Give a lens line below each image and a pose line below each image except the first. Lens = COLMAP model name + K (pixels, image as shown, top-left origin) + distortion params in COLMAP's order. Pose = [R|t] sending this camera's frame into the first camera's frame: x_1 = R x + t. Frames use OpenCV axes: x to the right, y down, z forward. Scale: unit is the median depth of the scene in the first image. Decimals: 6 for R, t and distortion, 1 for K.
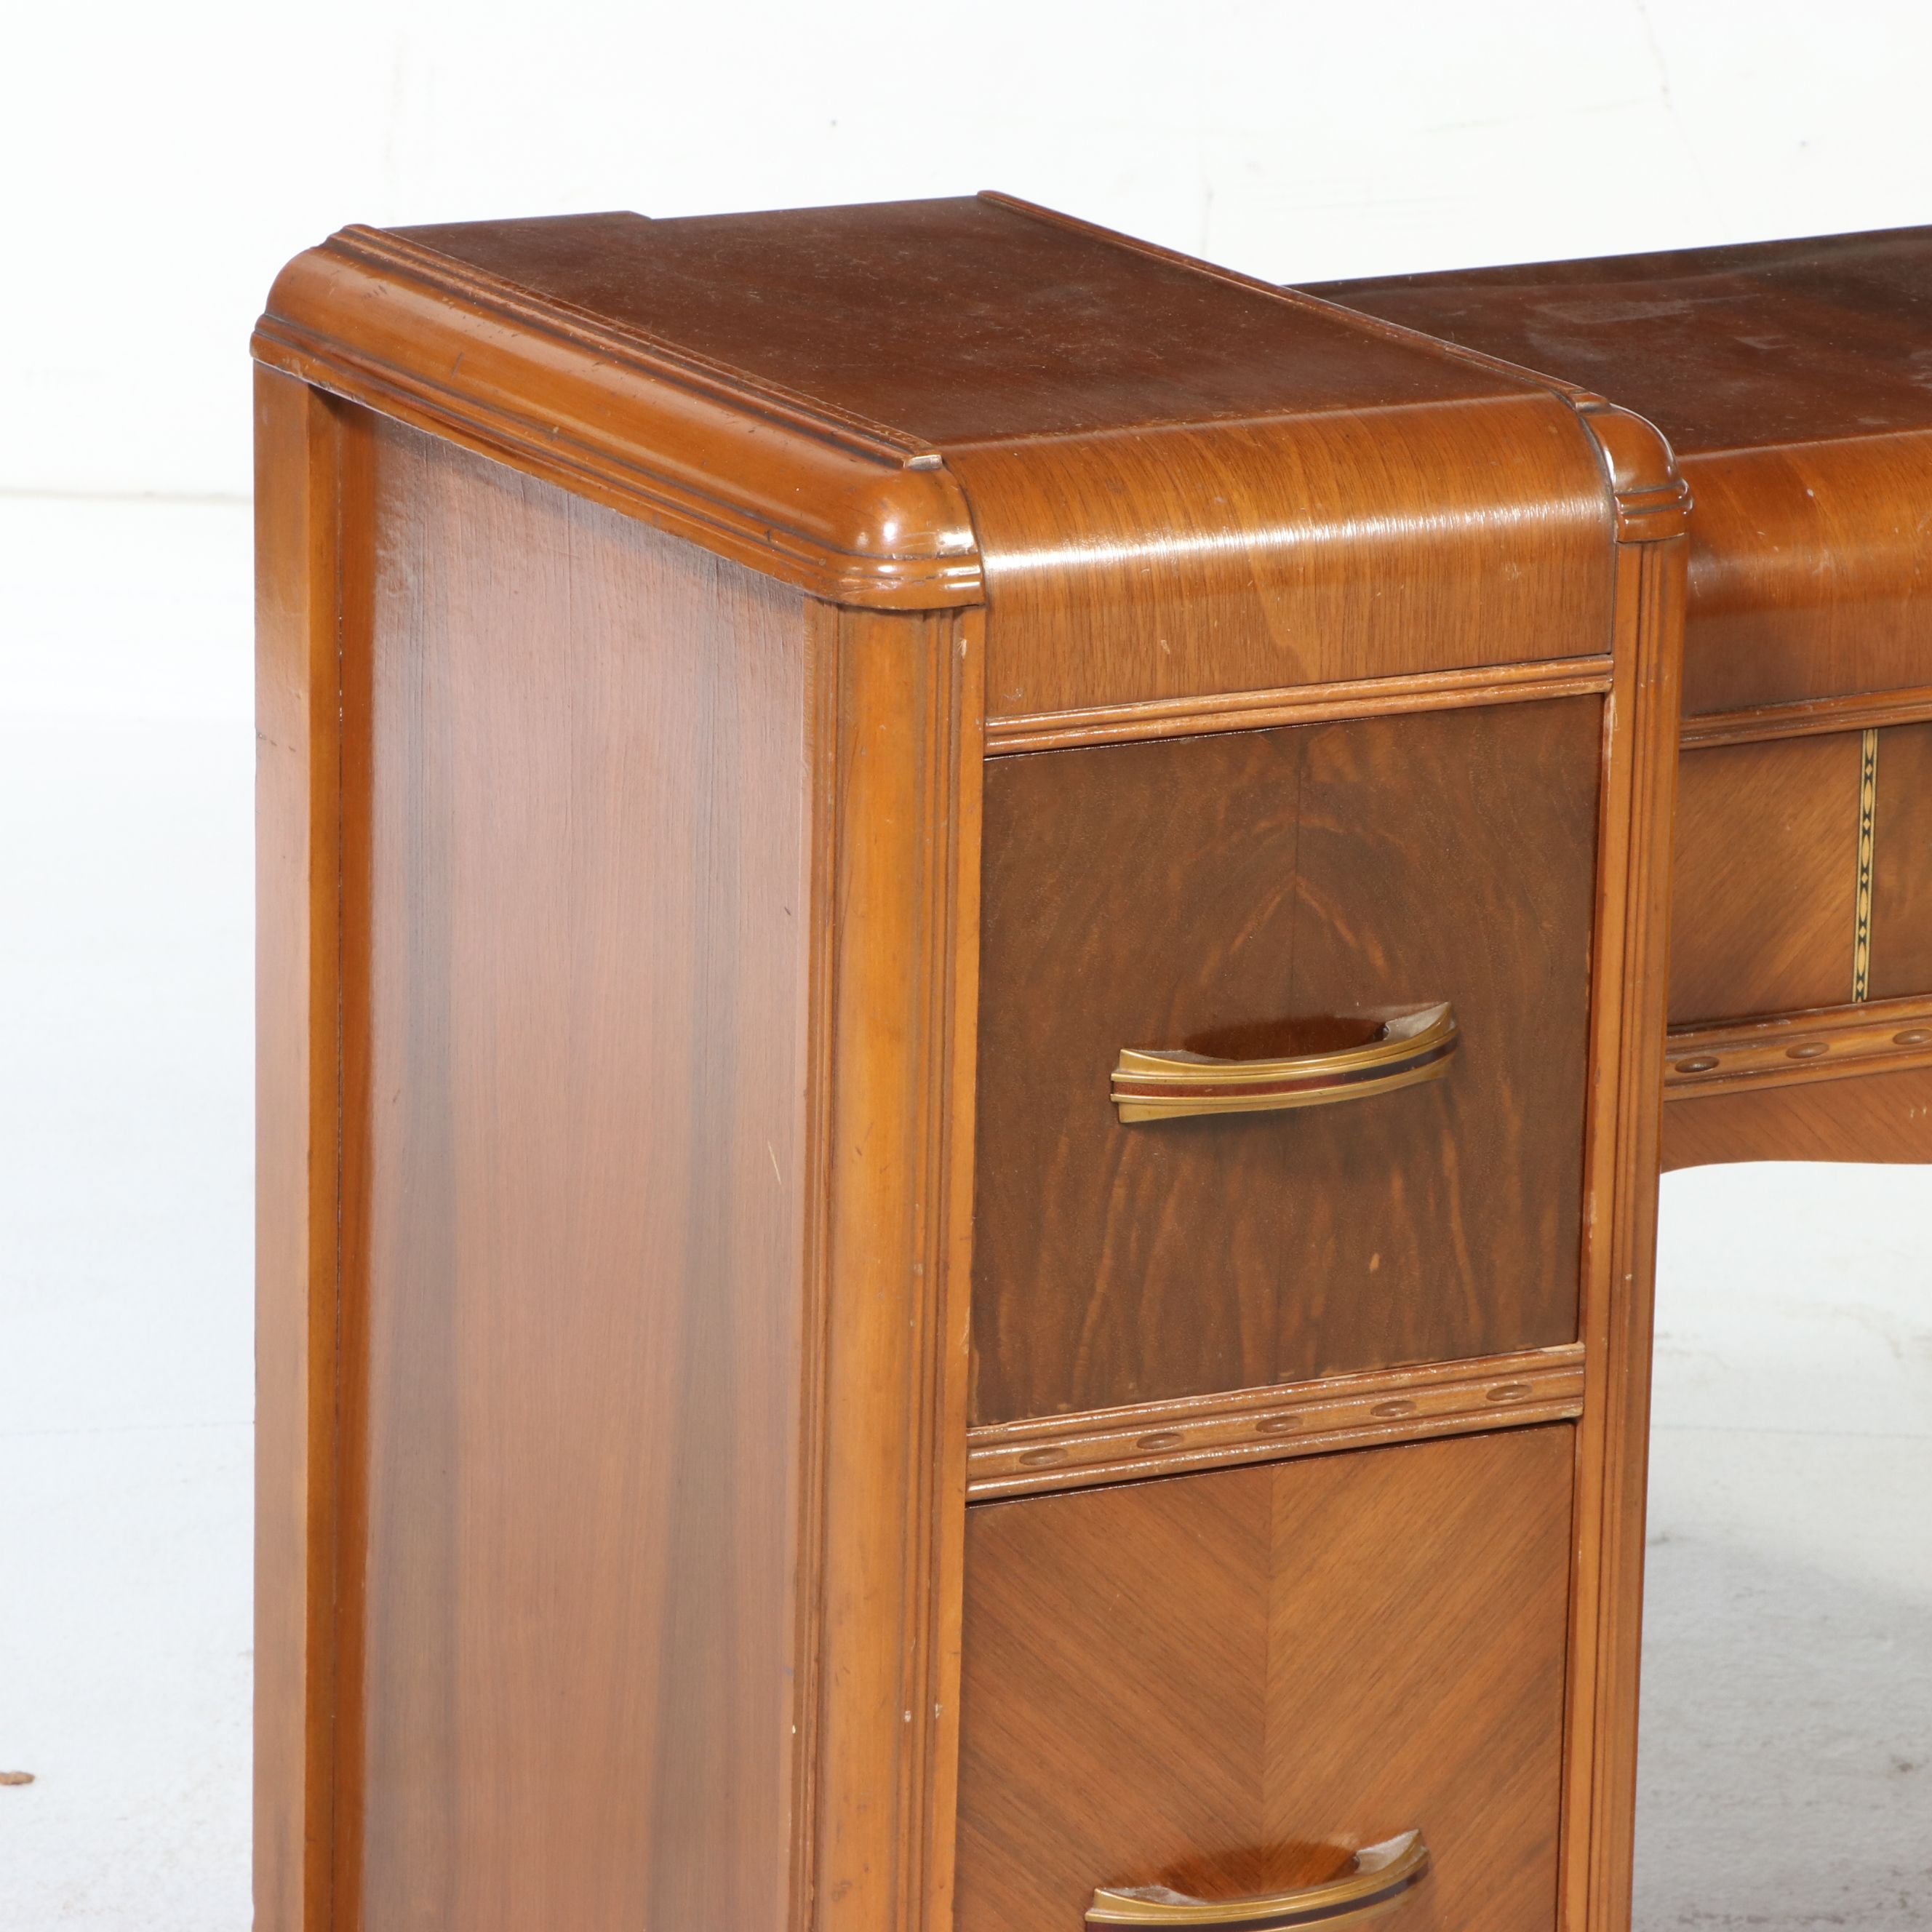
lens RADIAL K [[11197.9, 0, 893.3], [0, 11197.9, 1008.1], [0, 0, 1]] dist [0.731420, 0.000000]
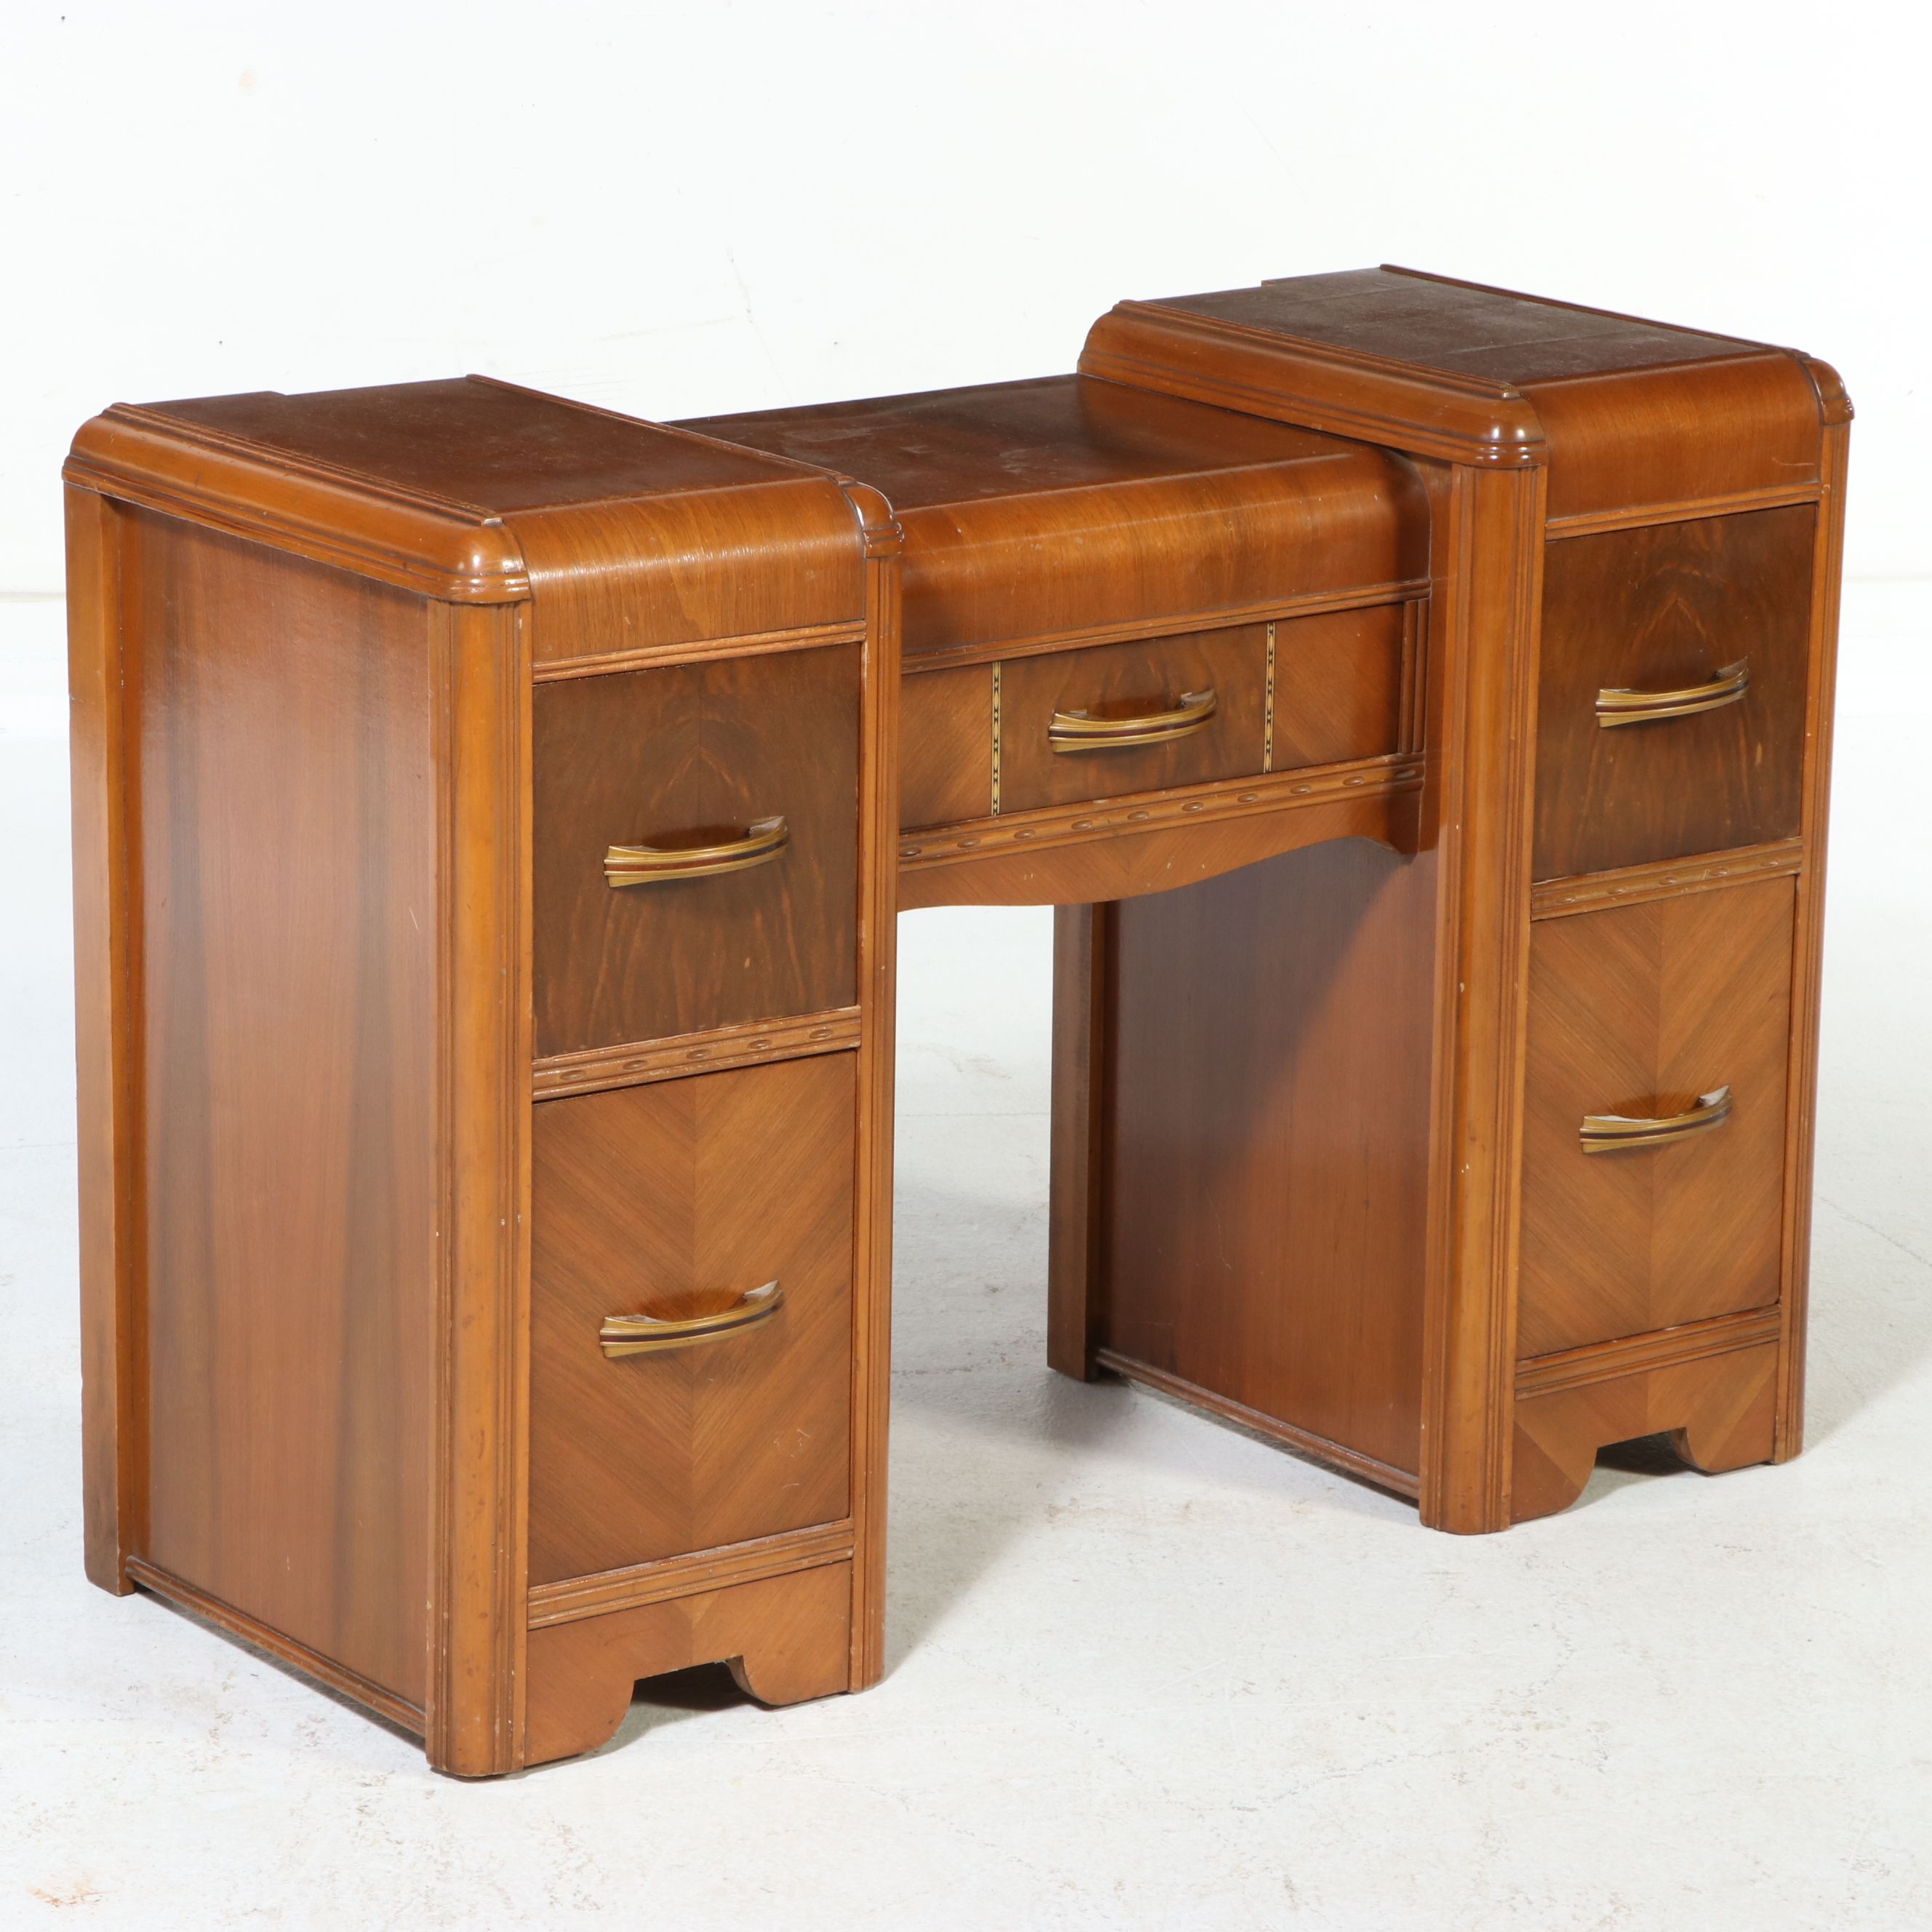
lens RADIAL K [[8530.3, 0, 991.6], [0, 8530.3, 998.9], [0, 0, 1]] dist [0.514735, 0.000000]
pose [[0.991899, -0.039442, 0.120750, -0.083952], [0.039776, 0.999209, -0.000357, 0.030612], [-0.120640, 0.005157, 0.992683, -0.363132]]
